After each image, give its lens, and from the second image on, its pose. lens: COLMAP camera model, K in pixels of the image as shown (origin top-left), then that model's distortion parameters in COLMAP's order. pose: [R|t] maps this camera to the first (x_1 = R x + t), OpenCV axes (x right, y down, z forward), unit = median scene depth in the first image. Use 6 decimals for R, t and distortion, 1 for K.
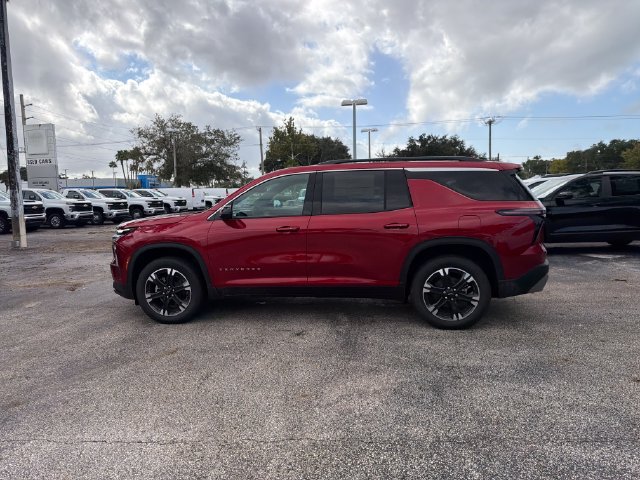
lens RADIAL K [[447.6, 0, 317.3], [0, 447.6, 240.2], [0, 0, 1]] dist [0.097061, -0.135343]
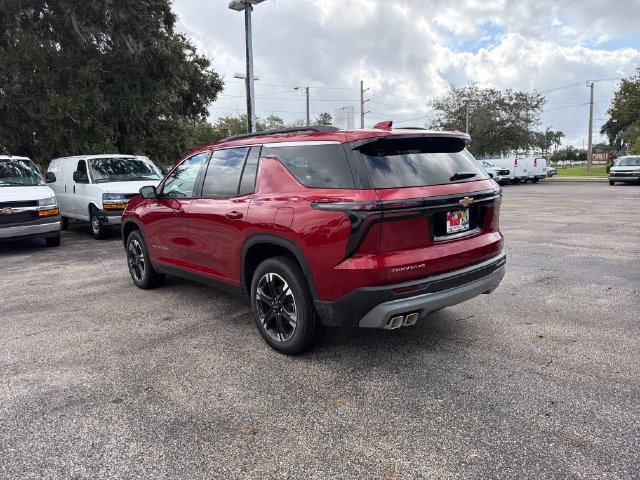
lens RADIAL K [[453.4, 0, 317.1], [0, 453.4, 240.0], [0, 0, 1]] dist [0.048307, -0.060800]
pose [[0.760571, 0.093061, -0.642551, 0.756571], [-0.053613, 0.995296, 0.080689, -0.055059], [0.647038, -0.026921, 0.761983, 0.414446]]
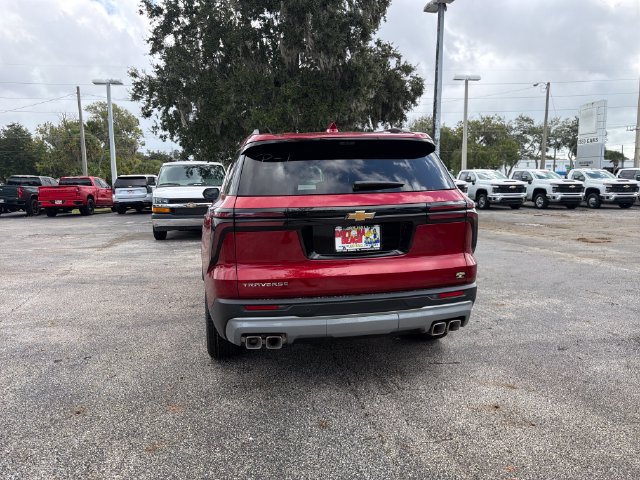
lens RADIAL K [[454.4, 0, 315.0], [0, 454.4, 230.9], [0, 0, 1]] dist [0.052005, -0.068881]
pose [[0.329783, 0.117861, -0.936671, 0.983778], [-0.095447, 0.991255, 0.091124, -0.094492], [0.939219, 0.059351, 0.338149, 0.808578]]
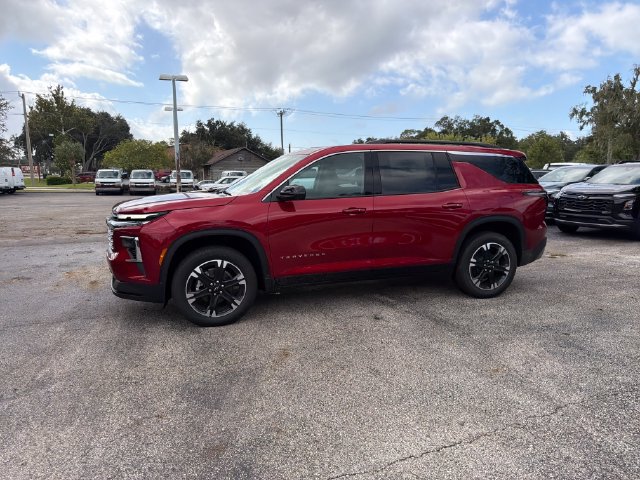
lens RADIAL K [[449.0, 0, 317.5], [0, 449.0, 242.6], [0, 0, 1]] dist [0.048937, -0.062050]
pose [[0.888677, -0.044106, 0.456408, -0.538128], [0.027437, 0.998694, 0.043089, 0.000095], [-0.457713, -0.025770, 0.888727, 0.180962]]
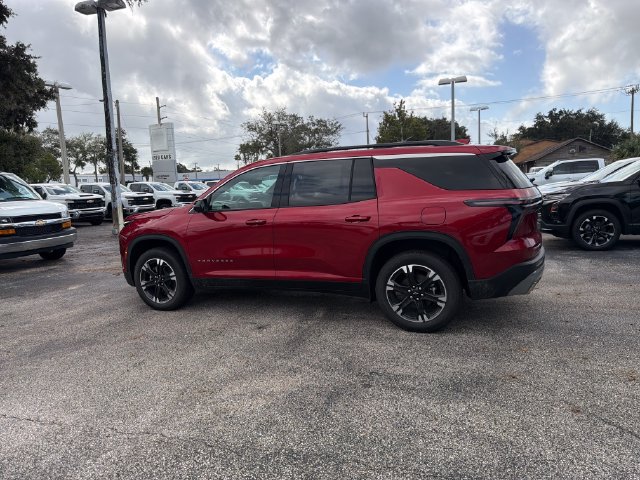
lens RADIAL K [[447.6, 0, 317.3], [0, 447.6, 240.2], [0, 0, 1]] dist [0.097061, -0.135343]
pose [[0.967325, 0.009250, -0.253370, 0.300969], [-0.001873, 0.999568, 0.029341, -0.012798], [0.253532, -0.027908, 0.966924, 0.066492]]
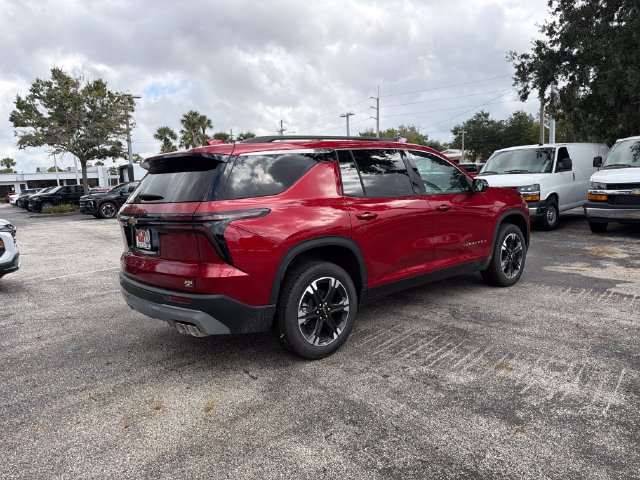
lens RADIAL K [[447.6, 0, 317.3], [0, 447.6, 240.2], [0, 0, 1]] dist [0.097061, -0.135343]
pose [[-0.638184, 0.155534, -0.754010, 0.843983], [-0.022321, 0.975231, 0.220059, -0.198277], [0.769561, 0.157269, -0.618905, 1.682954]]
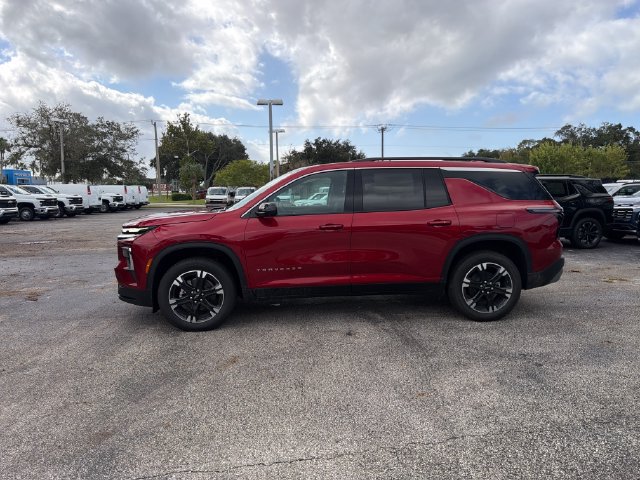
lens RADIAL K [[448.5, 0, 316.5], [0, 448.5, 238.1], [0, 0, 1]] dist [0.056708, -0.071576]
pose [[0.972219, -0.008876, 0.233906, -0.306154], [0.010236, 0.999937, -0.004602, 0.003746], [-0.233850, 0.006868, 0.972248, 0.059901]]
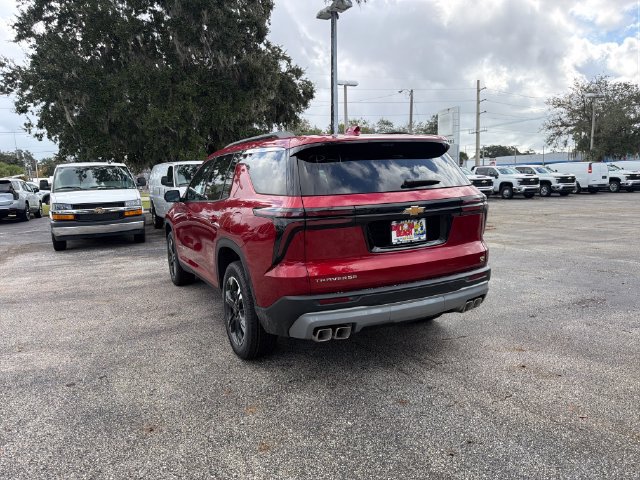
lens RADIAL K [[454.4, 0, 315.0], [0, 454.4, 230.9], [0, 0, 1]] dist [0.052005, -0.068881]
pose [[0.576993, 0.095054, -0.811199, 0.908441], [-0.068606, 0.995335, 0.067832, -0.073446], [0.813863, 0.016515, 0.580823, 0.588846]]
